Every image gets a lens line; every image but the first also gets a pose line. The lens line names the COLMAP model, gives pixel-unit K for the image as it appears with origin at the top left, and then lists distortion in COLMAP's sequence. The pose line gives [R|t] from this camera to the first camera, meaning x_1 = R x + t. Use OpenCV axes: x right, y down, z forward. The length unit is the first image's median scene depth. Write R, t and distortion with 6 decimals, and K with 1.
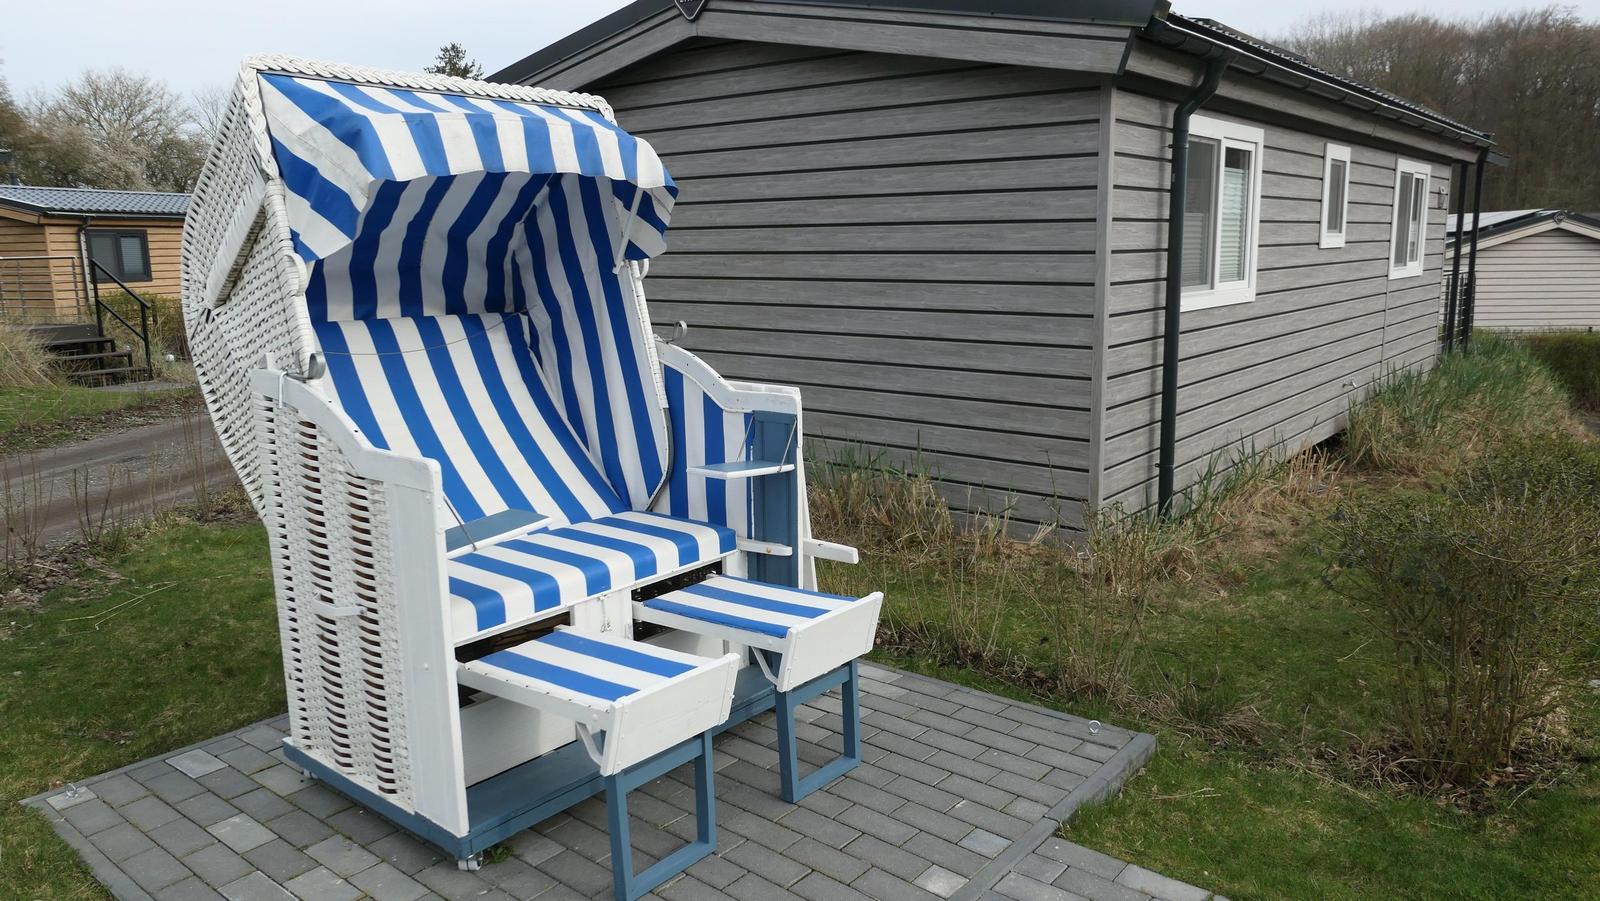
lens RADIAL K [[1105.9, 0, 803.4], [0, 1105.9, 450.1], [0, 0, 1]] dist [0.003001, 0.000817]
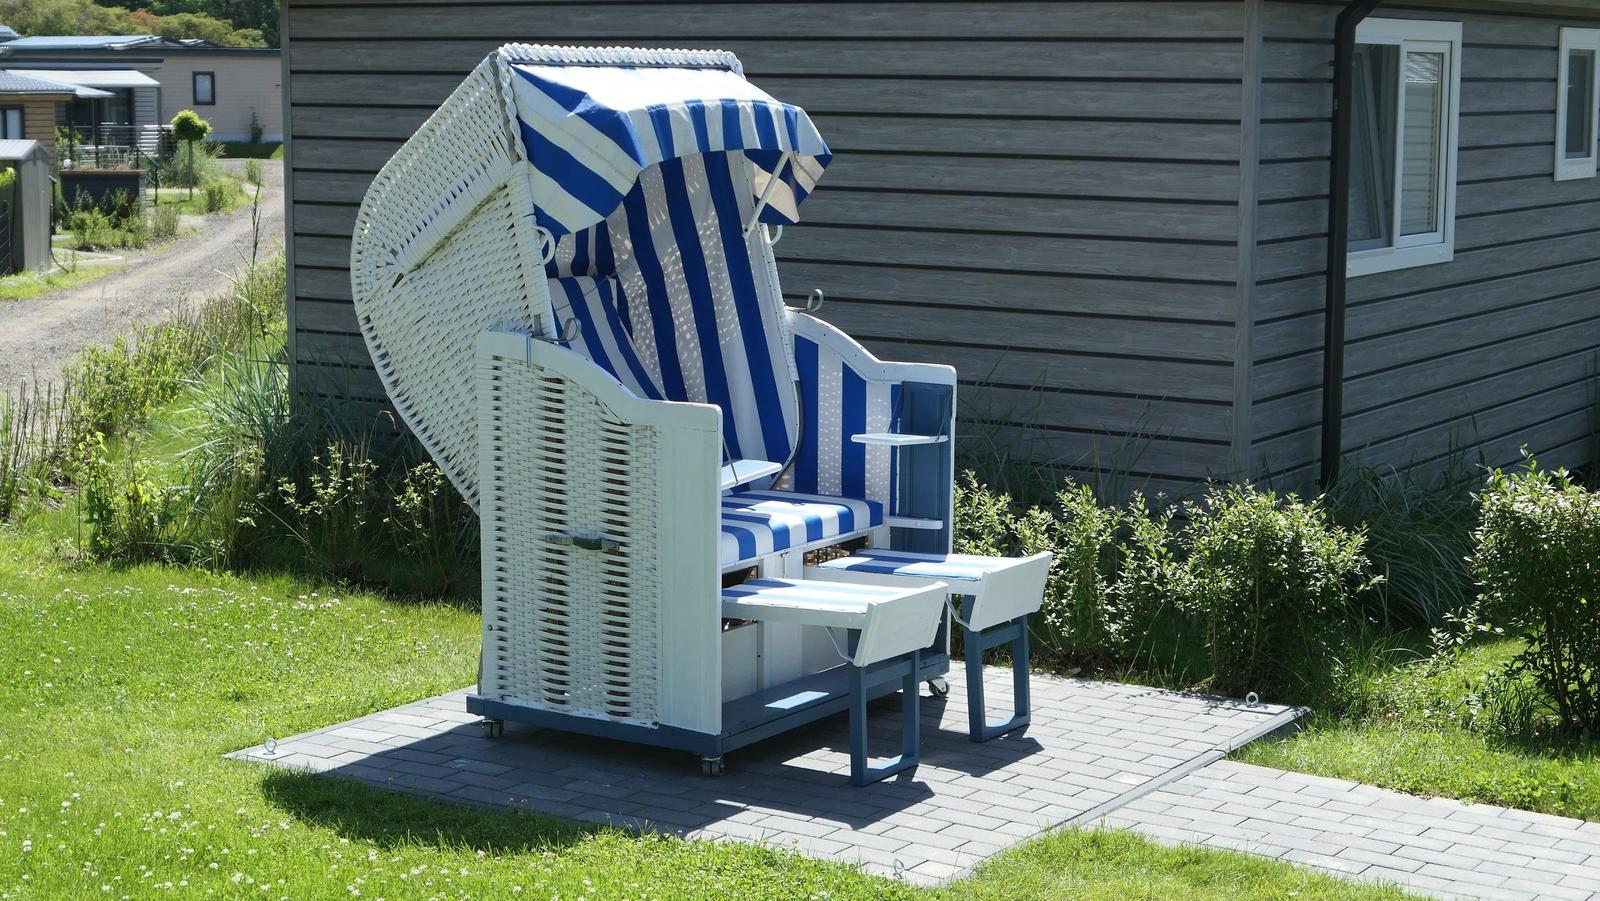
lens RADIAL K [[2630.4, 0, 799.6], [0, 2630.4, 493.4], [0, 0, 1]] dist [0.308188, -2.401976]
pose [[0.994113, 0.004388, 0.108261, -0.251347], [-0.001099, 0.999537, -0.030416, 0.086979], [-0.108344, 0.030118, 0.993657, -0.843068]]
